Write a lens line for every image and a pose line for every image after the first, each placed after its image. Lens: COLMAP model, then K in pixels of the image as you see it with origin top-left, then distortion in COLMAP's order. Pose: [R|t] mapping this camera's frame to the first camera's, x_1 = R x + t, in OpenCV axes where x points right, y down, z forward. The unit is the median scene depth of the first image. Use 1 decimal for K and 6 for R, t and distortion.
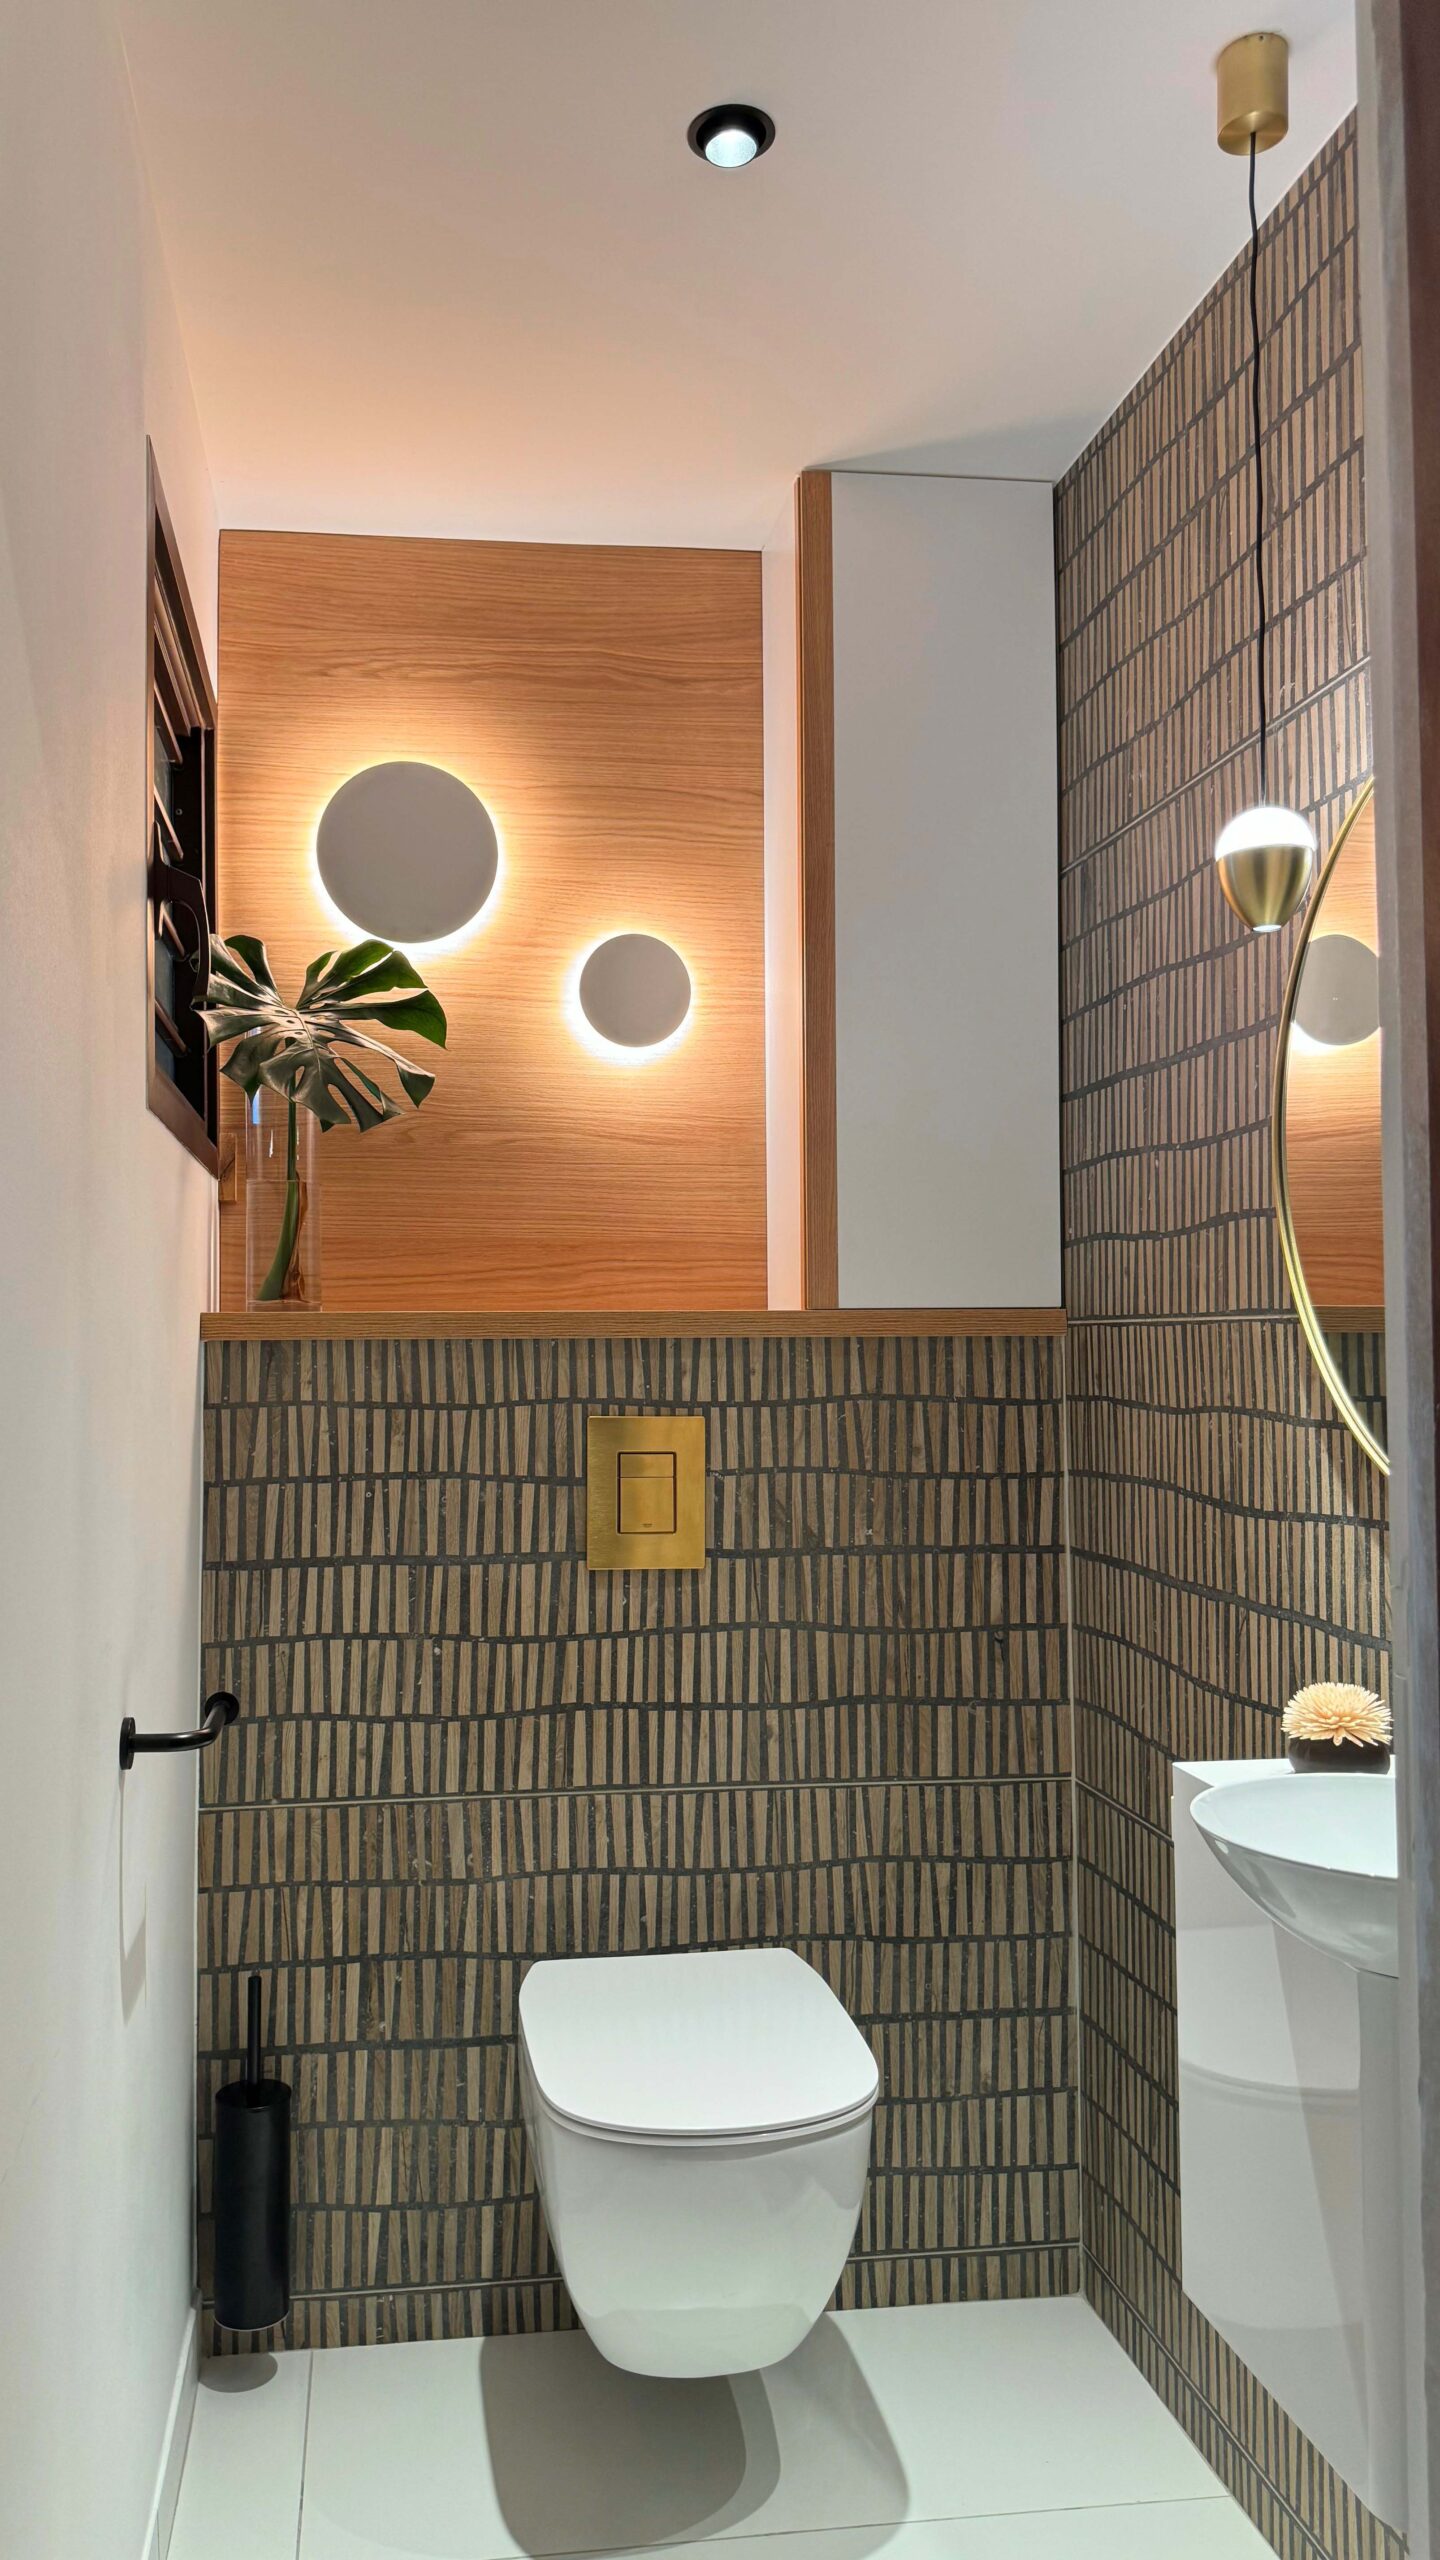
lens RADIAL K [[1803.1, 0, 624.8], [0, 1803.1, 1269.7], [0, 0, 1]] dist [0.119159, -0.206494]
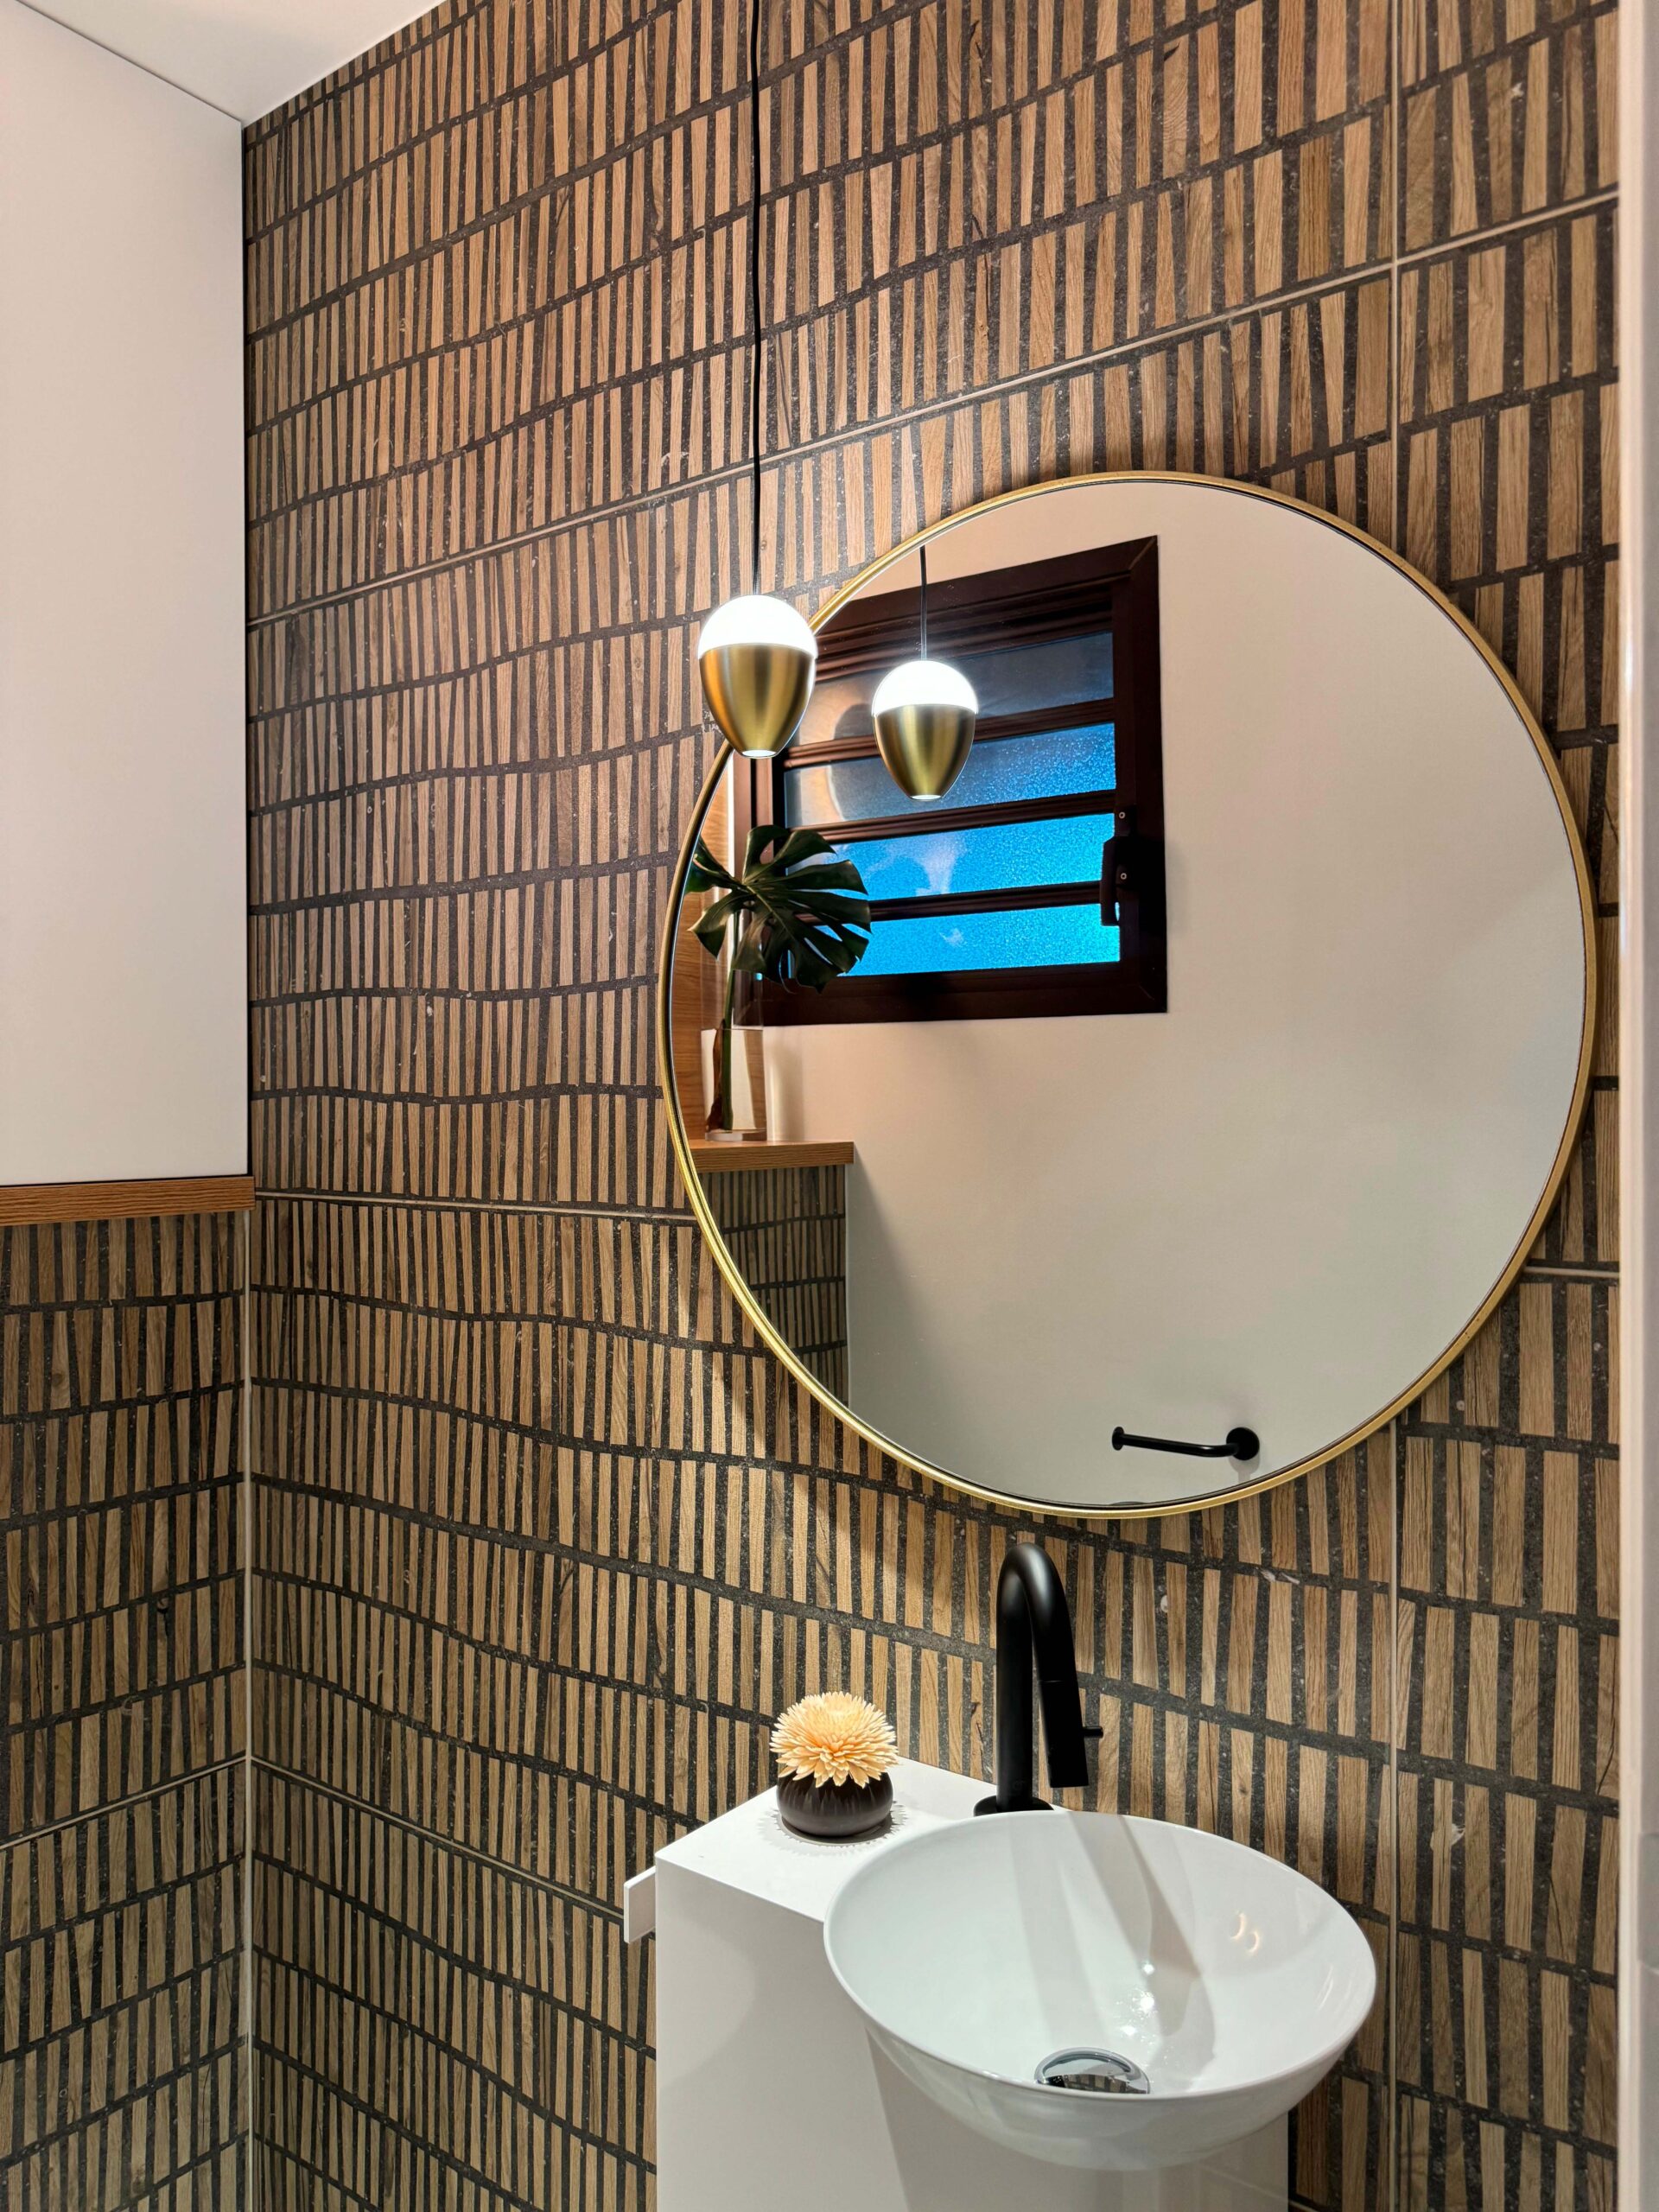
lens RADIAL K [[1570.2, 0, 825.5], [0, 1570.2, 1108.0], [0, 0, 1]] dist [0.022788, -0.033333]
pose [[0.697112, 0.001959, 0.716960, -0.077052], [-0.031012, 0.999143, 0.027424, -0.035445], [-0.716291, -0.041352, 0.696575, 0.345098]]
